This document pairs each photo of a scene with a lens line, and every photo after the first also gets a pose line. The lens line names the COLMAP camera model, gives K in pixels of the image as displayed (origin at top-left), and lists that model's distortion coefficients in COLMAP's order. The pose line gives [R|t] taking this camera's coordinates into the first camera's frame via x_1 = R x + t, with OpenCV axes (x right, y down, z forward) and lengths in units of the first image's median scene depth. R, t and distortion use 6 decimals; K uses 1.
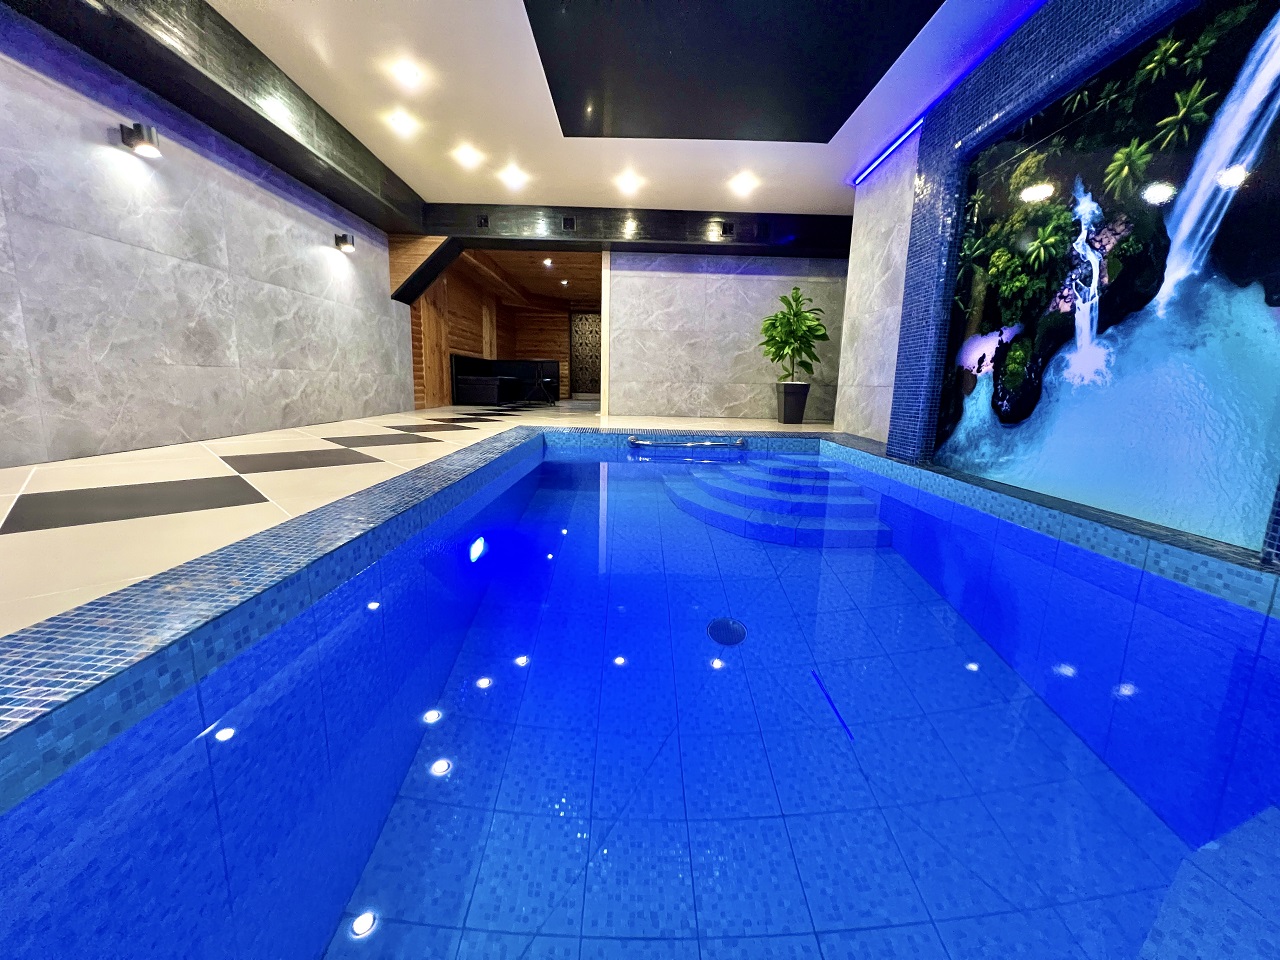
lens RADIAL K [[513.1, 0, 636.5], [0, 513.1, 475.0], [0, 0, 1]] dist [-0.001257, -0.000064]
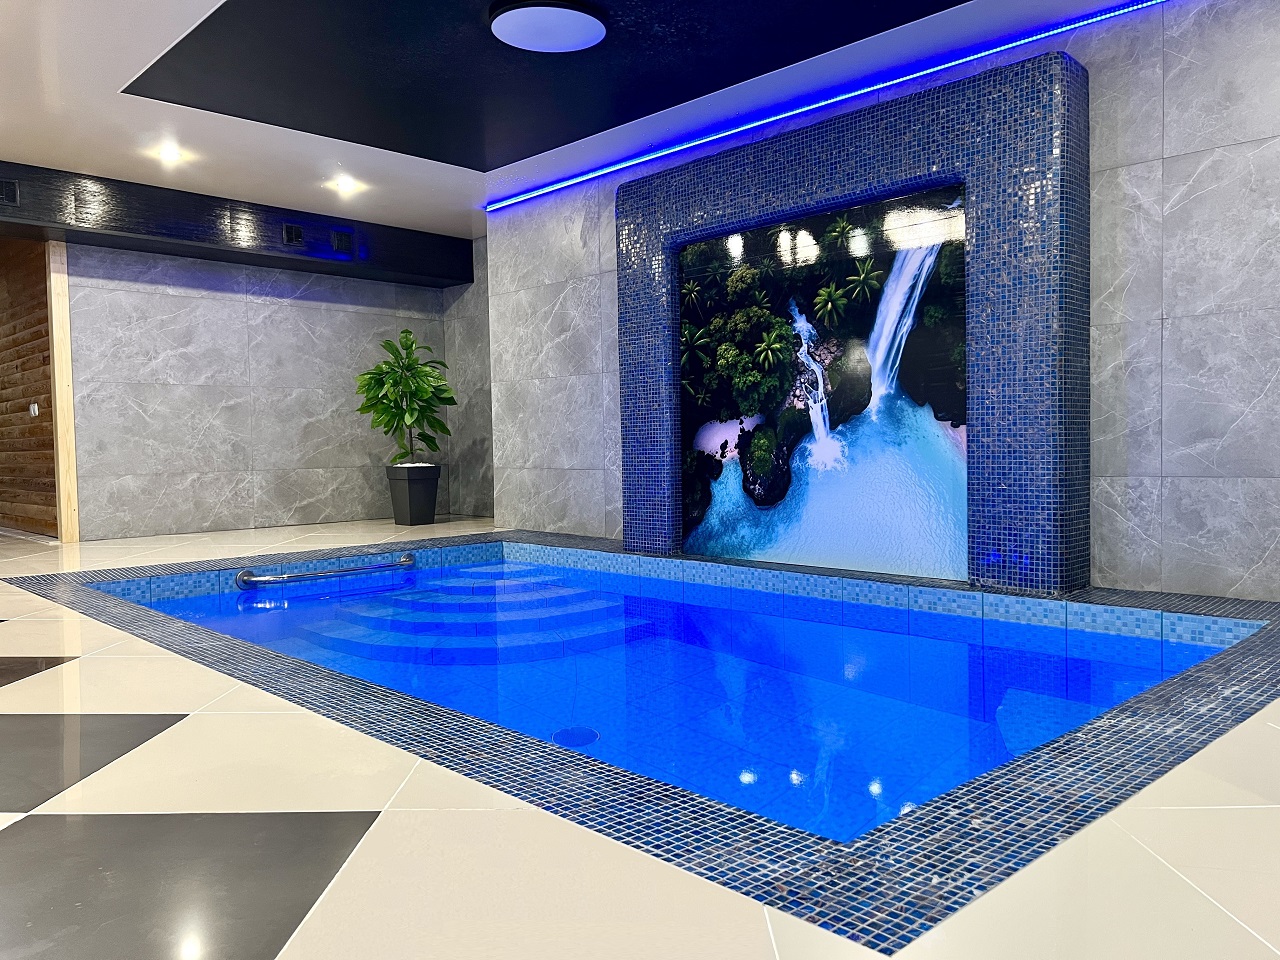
lens RADIAL K [[960.4, 0, 629.8], [0, 960.4, 483.0], [0, 0, 1]] dist [0.060848, -0.077878]
pose [[0.723550, -0.063942, 0.687304, -0.447189], [0.153879, 0.985586, -0.070302, -0.026531], [-0.672902, 0.156628, 0.722960, -0.138050]]
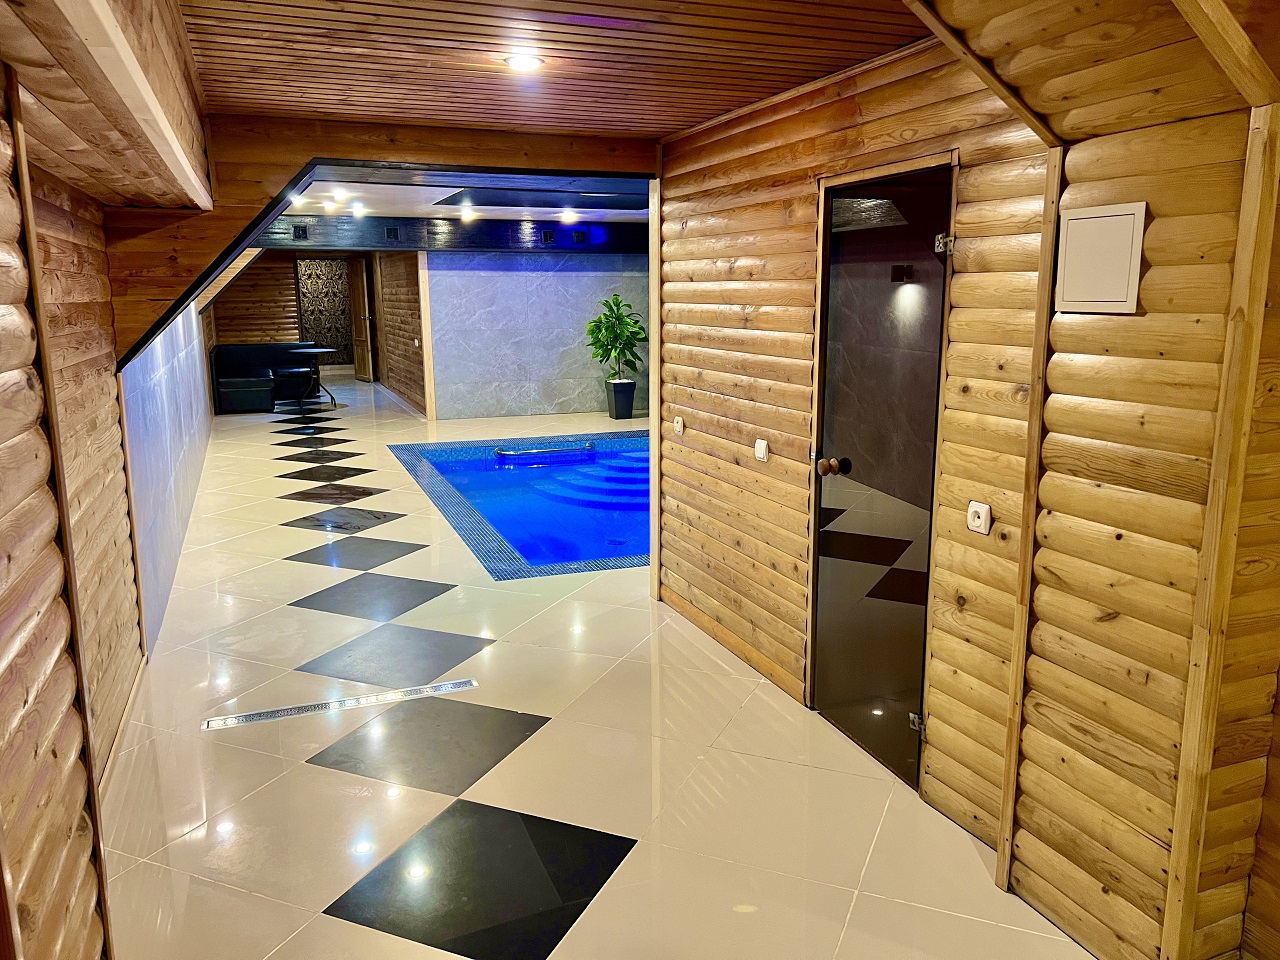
lens RADIAL K [[960.4, 0, 644.5], [0, 960.4, 494.3], [0, 0, 1]] dist [0.060848, -0.077878]
pose [[0.933327, -0.102635, 0.344045, -0.441302], [0.089685, 0.994538, 0.053392, -0.056669], [-0.347646, -0.018977, 0.937434, -1.098904]]
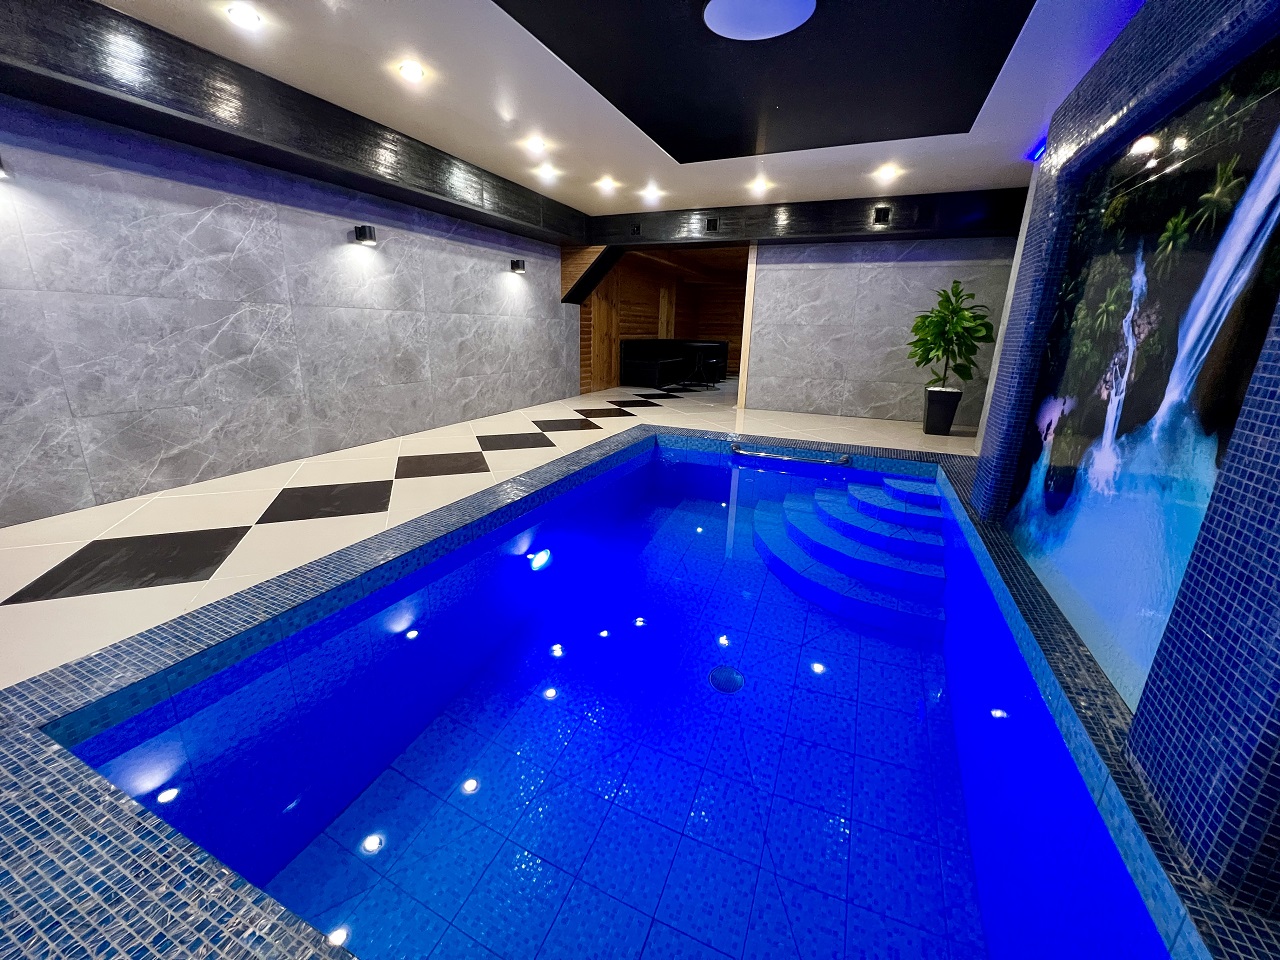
lens RADIAL K [[513.1, 0, 634.9], [0, 513.1, 473.7], [0, 0, 1]] dist [-0.001257, -0.000064]
pose [[0.914061, 0.106437, -0.391362, 0.219150], [-0.071484, 0.992123, 0.102867, -0.106177], [0.399228, -0.066050, 0.914469, -0.044730]]
